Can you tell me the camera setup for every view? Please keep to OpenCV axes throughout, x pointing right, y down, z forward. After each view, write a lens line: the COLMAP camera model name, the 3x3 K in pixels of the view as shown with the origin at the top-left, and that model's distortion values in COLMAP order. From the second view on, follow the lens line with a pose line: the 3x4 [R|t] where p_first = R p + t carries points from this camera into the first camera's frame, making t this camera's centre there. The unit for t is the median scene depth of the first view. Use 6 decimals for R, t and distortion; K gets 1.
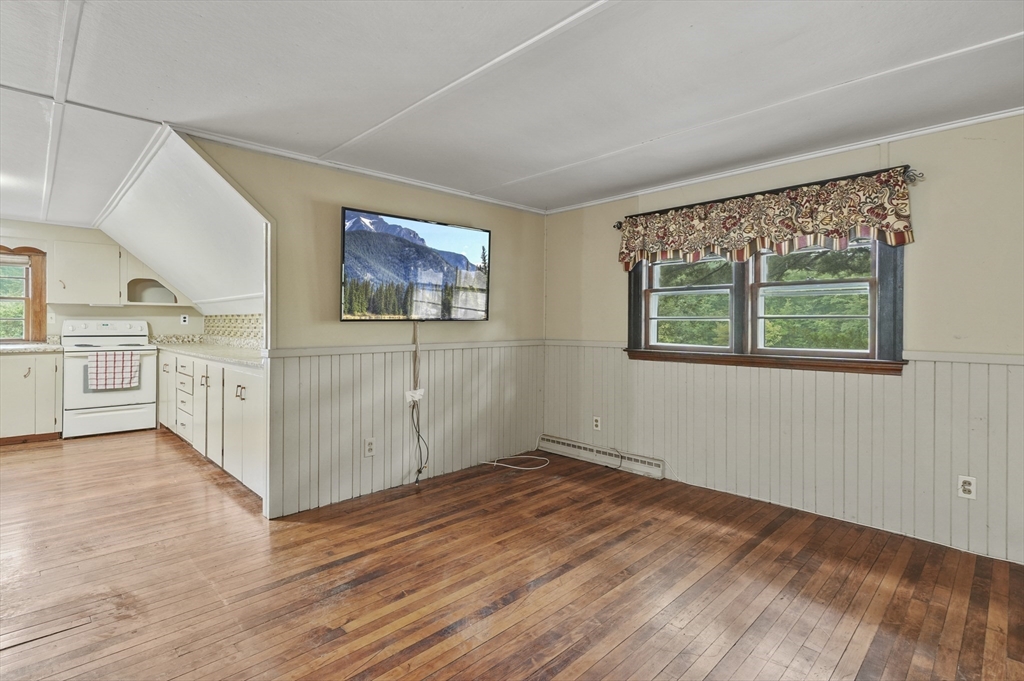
lens RADIAL K [[498.4, 0, 505.7], [0, 498.4, 331.1], [0, 0, 1]] dist [0.009079, -0.003855]
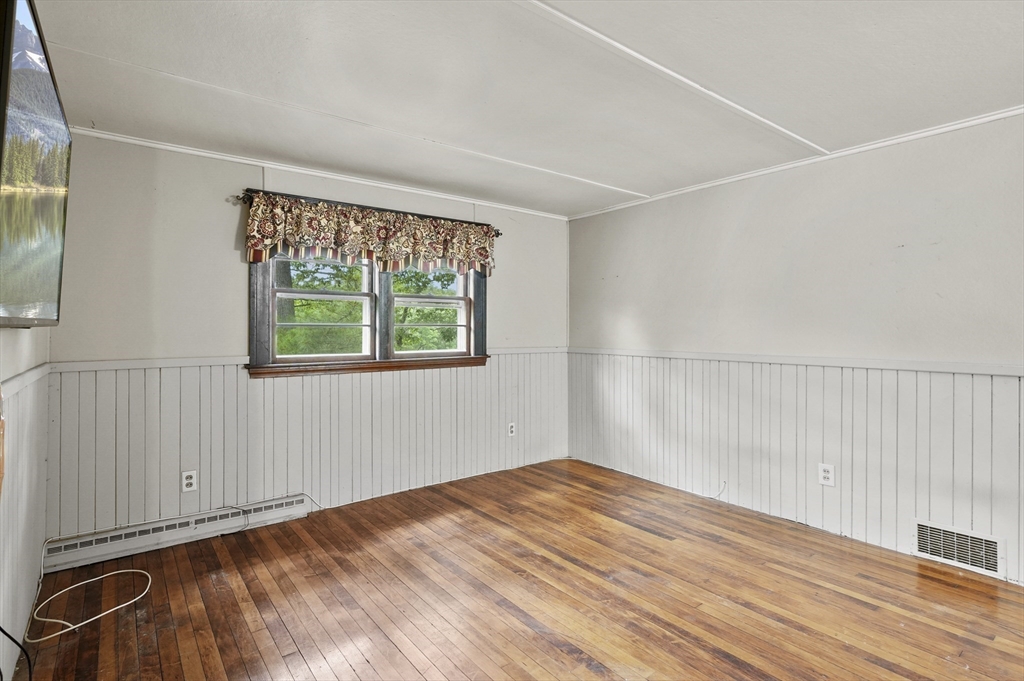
lens RADIAL K [[498.4, 0, 509.8], [0, 498.4, 330.8], [0, 0, 1]] dist [0.009079, -0.003855]
pose [[0.116082, -0.006101, 0.993221, -0.578561], [0.015996, 0.999863, 0.004273, -0.016282], [-0.993111, 0.015391, 0.116163, 0.661217]]
